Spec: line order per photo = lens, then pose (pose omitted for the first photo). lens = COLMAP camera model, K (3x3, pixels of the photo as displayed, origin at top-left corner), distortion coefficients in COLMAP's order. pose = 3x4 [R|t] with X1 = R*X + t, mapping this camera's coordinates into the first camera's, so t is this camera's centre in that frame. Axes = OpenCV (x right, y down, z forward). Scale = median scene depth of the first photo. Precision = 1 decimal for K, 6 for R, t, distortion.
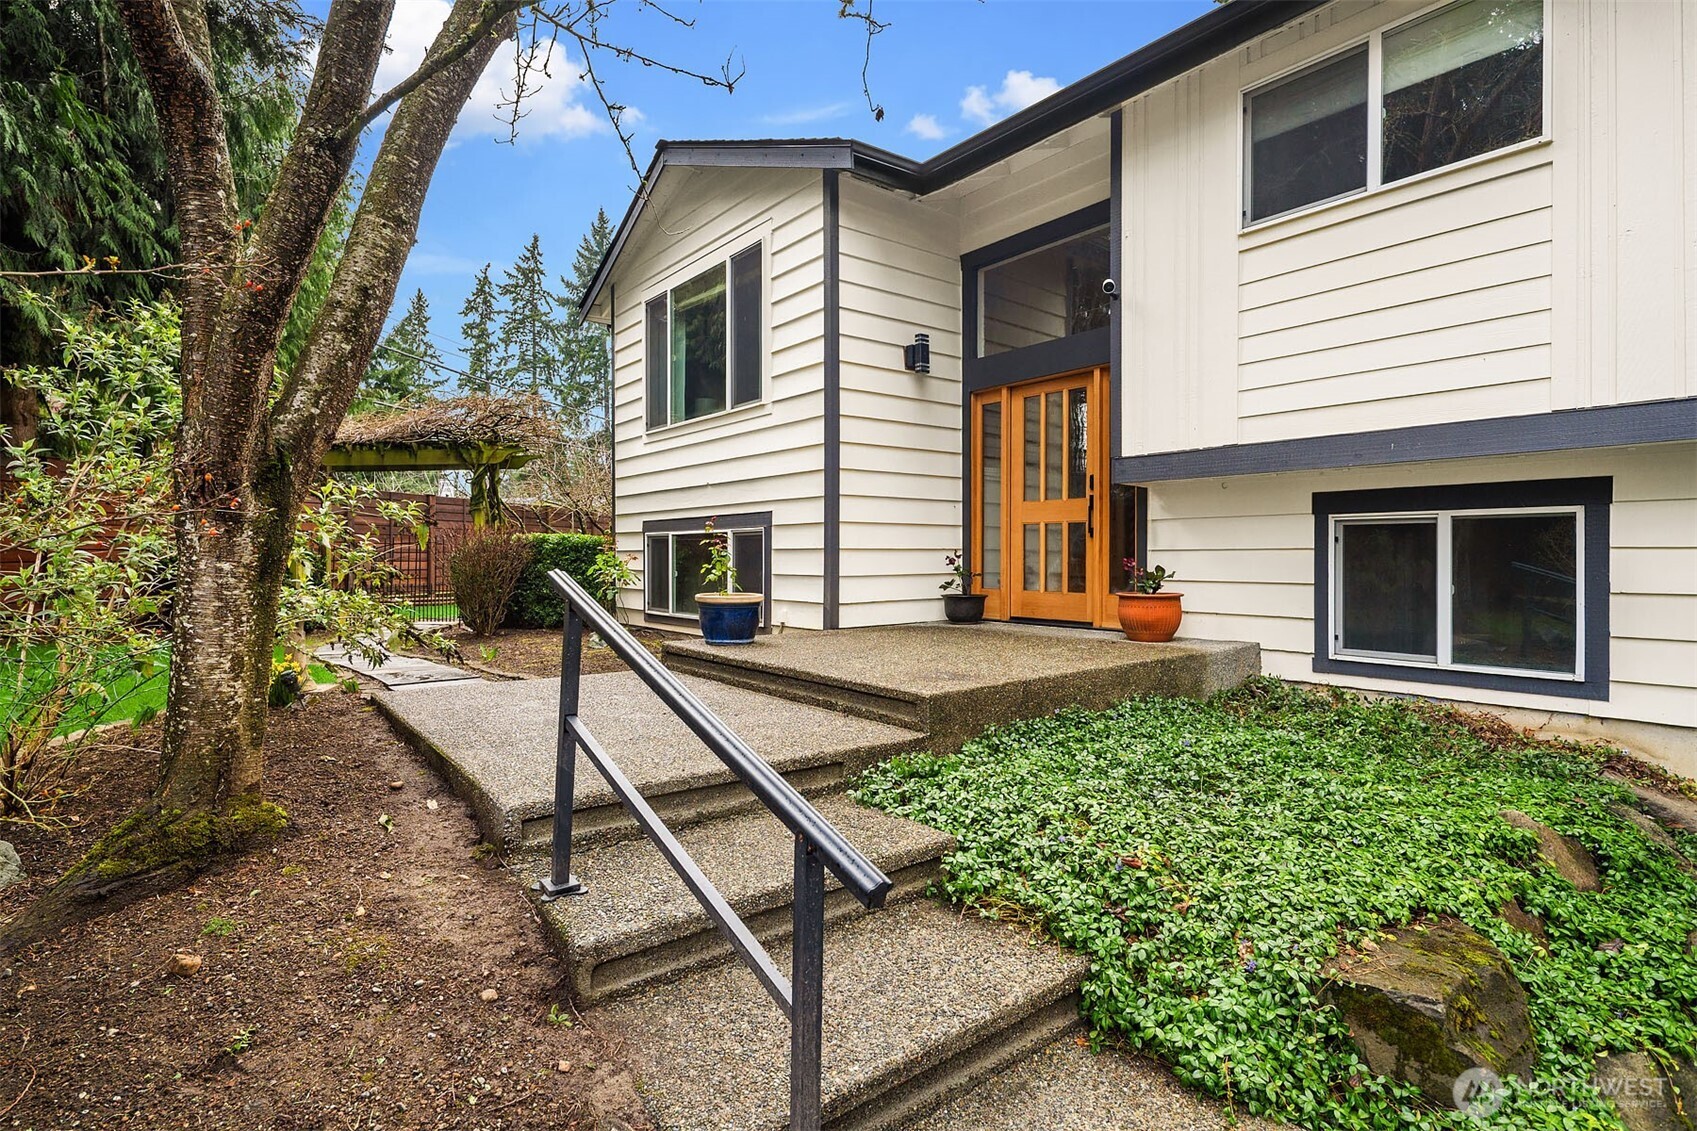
lens RADIAL K [[817.6, 0, 852.1], [0, 817.6, 554.3], [0, 0, 1]] dist [0.014860, 0.000012]
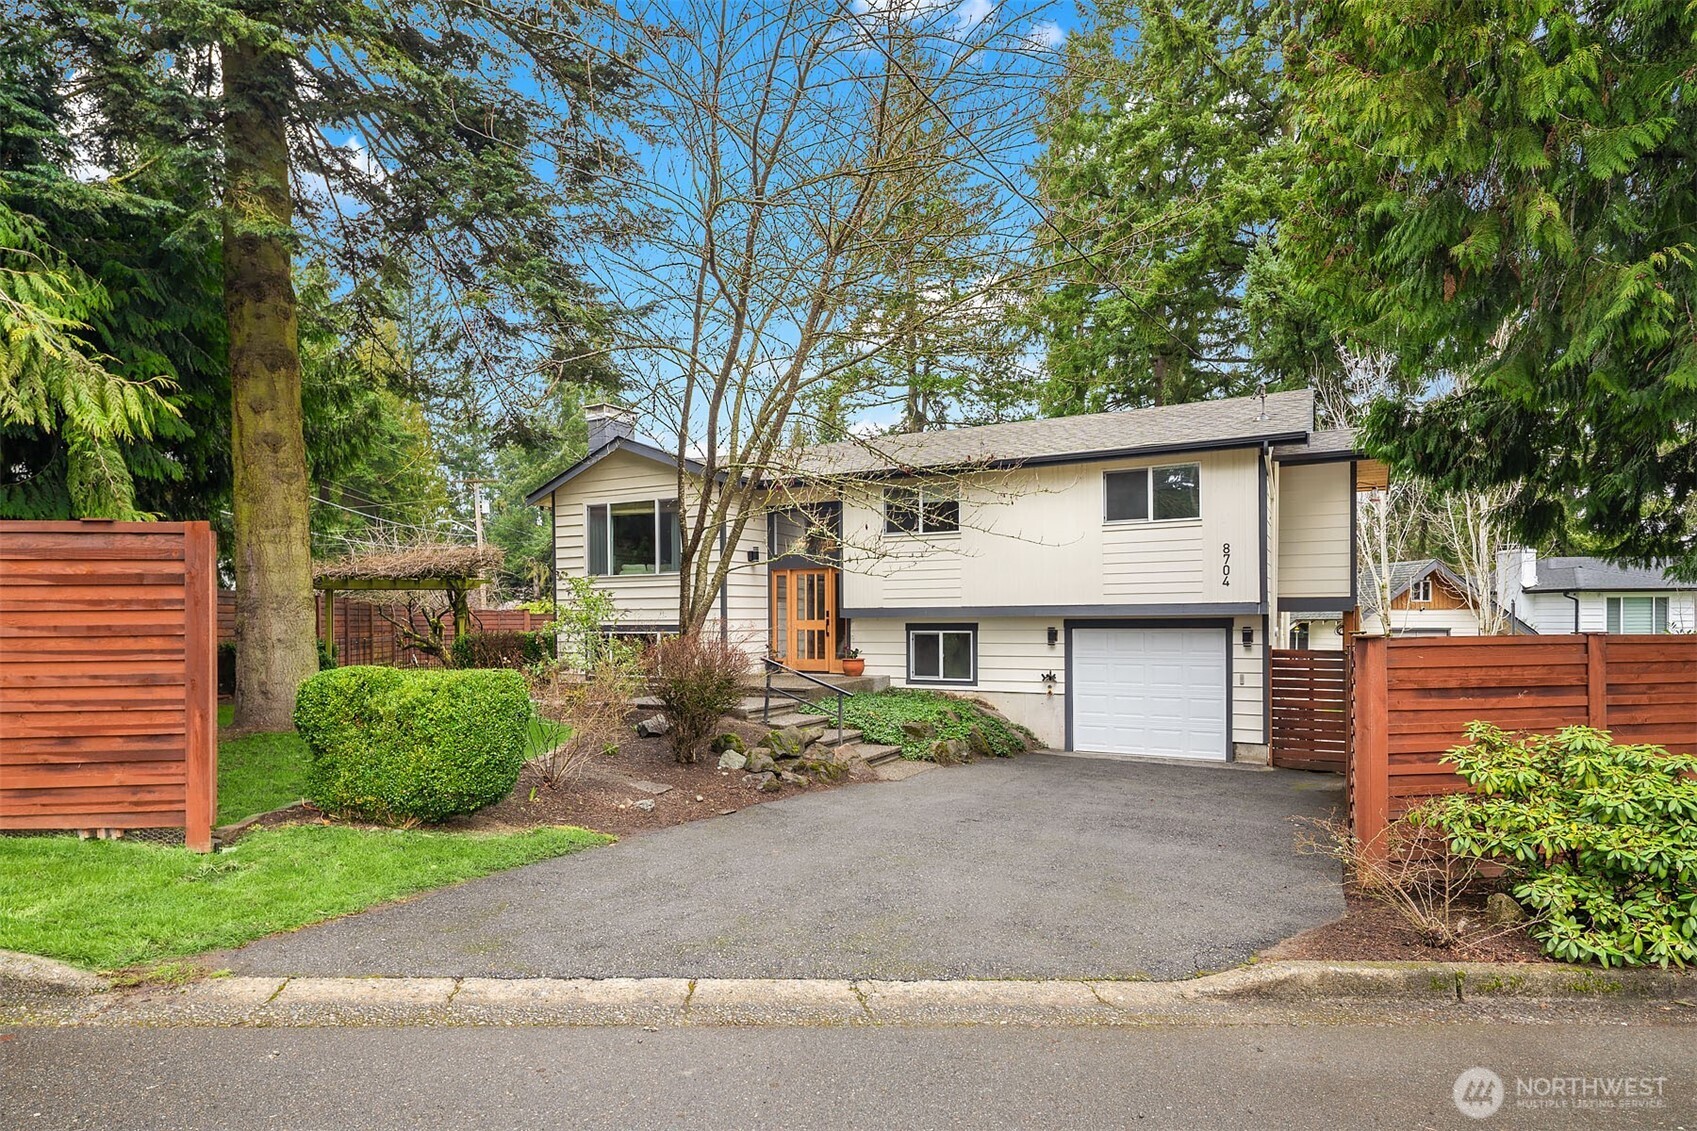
lens RADIAL K [[838.1, 0, 848.5], [0, 838.1, 565.5], [0, 0, 1]] dist [-0.030923, -0.000025]
pose [[0.912293, 0.027685, 0.408601, -0.775254], [0.002353, 0.997342, -0.072829, -0.056993], [-0.409531, 0.067403, 0.909803, -1.501101]]
